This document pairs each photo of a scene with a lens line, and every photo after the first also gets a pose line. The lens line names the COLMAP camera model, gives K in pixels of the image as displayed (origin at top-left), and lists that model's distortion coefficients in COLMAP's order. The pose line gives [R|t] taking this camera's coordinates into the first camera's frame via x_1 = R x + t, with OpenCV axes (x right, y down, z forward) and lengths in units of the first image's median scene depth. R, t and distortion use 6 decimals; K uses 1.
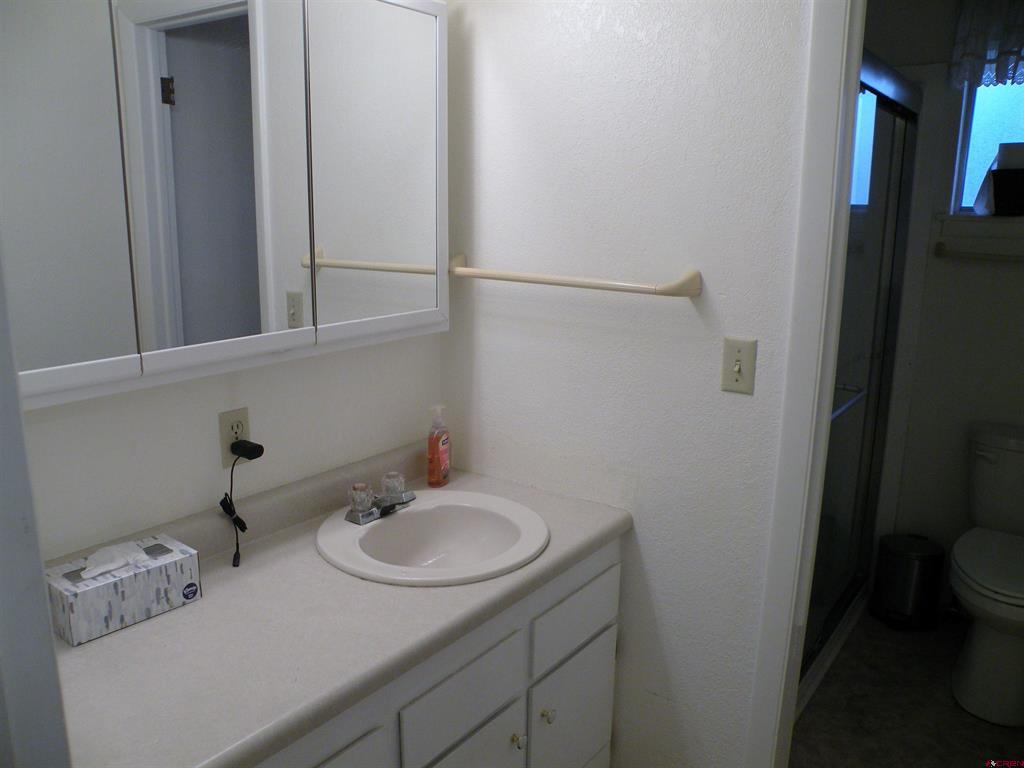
lens RADIAL K [[822.4, 0, 511.5], [0, 822.4, 391.8], [0, 0, 1]] dist [-0.149341, 0.120273]
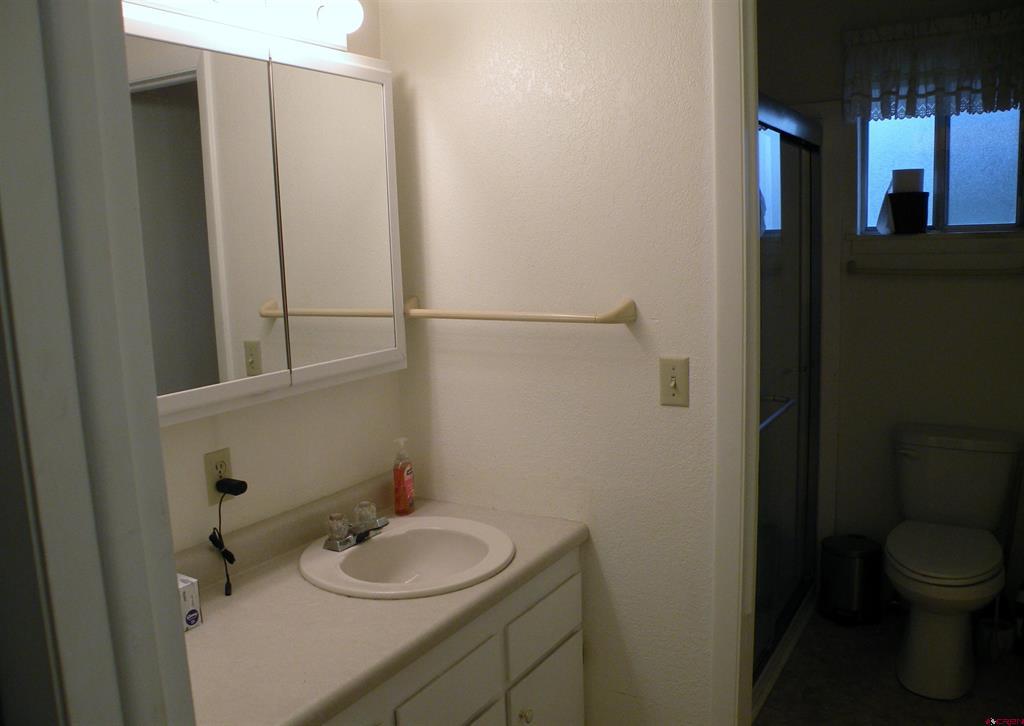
lens RADIAL K [[850.5, 0, 512.0], [0, 850.5, 363.0], [0, 0, 1]] dist [-0.118625, 0.007763]
pose [[0.995059, -0.059004, 0.079853, -0.028093], [0.065481, 0.994553, -0.081095, 0.018256], [-0.074633, 0.085923, 0.993502, -0.118140]]
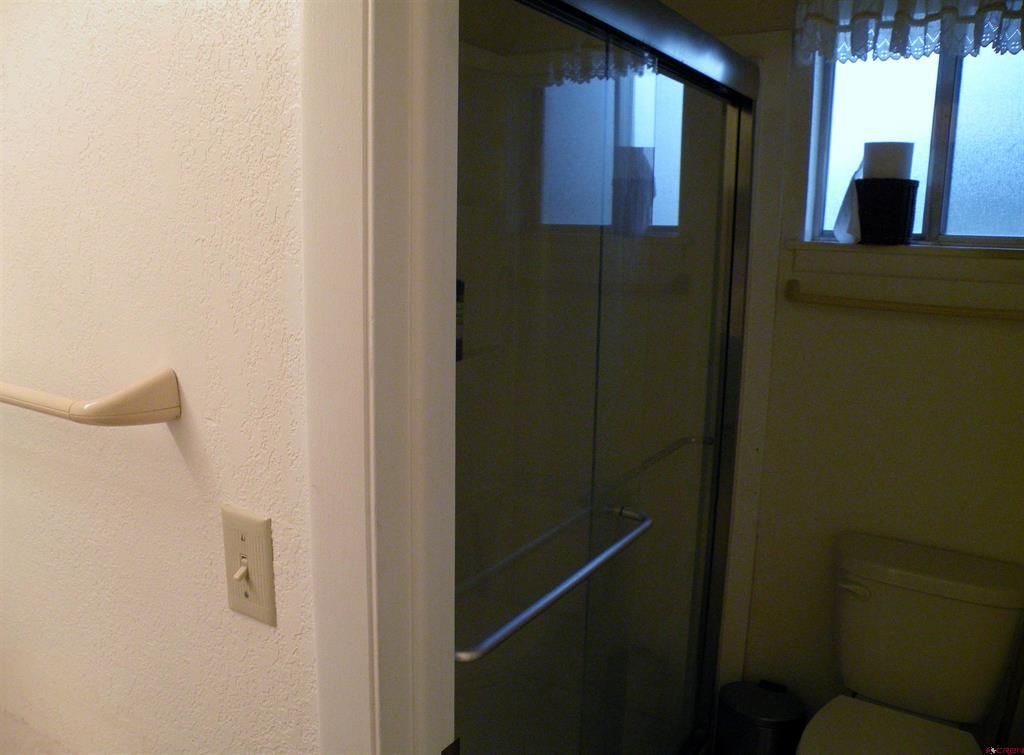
lens RADIAL K [[834.5, 0, 512.0], [0, 834.5, 377.5], [0, 0, 1]] dist [-0.154667, 0.090954]
pose [[0.997199, -0.003057, 0.074730, 0.327050], [0.006173, 0.999119, -0.041501, -0.100530], [-0.074537, 0.041846, 0.996340, 0.407379]]
